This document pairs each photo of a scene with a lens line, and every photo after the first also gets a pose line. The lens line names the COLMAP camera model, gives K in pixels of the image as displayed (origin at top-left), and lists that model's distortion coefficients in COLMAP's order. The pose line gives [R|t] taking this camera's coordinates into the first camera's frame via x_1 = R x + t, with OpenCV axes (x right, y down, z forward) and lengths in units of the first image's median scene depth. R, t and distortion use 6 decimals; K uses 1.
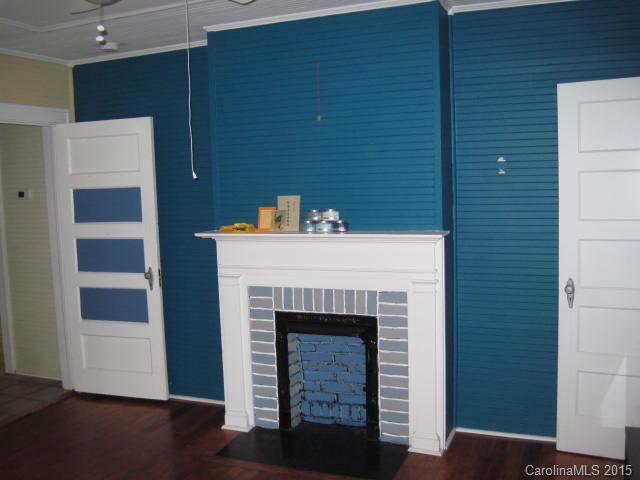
lens RADIAL K [[677.6, 0, 320.0], [0, 677.6, 240.0], [0, 0, 1]] dist [-0.120415, -0.010948]
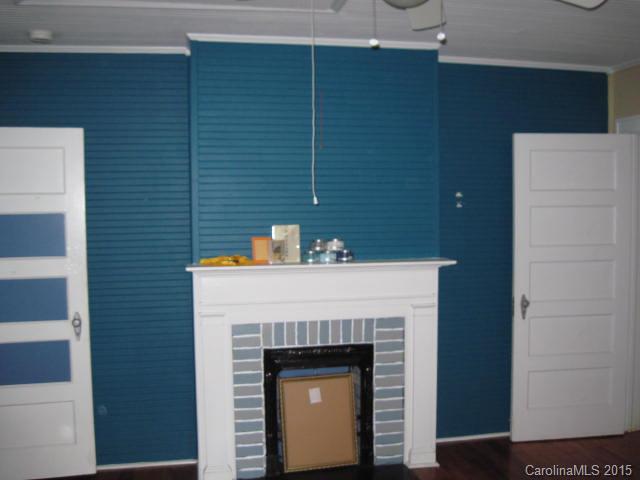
lens RADIAL K [[658.4, 0, 320.0], [0, 658.4, 240.0], [0, 0, 1]] dist [-0.107582, 0.030163]
pose [[0.818244, -0.004884, 0.574850, -0.546498], [0.034531, 0.998576, -0.040669, -0.005548], [-0.573833, 0.053127, 0.817247, 0.221060]]
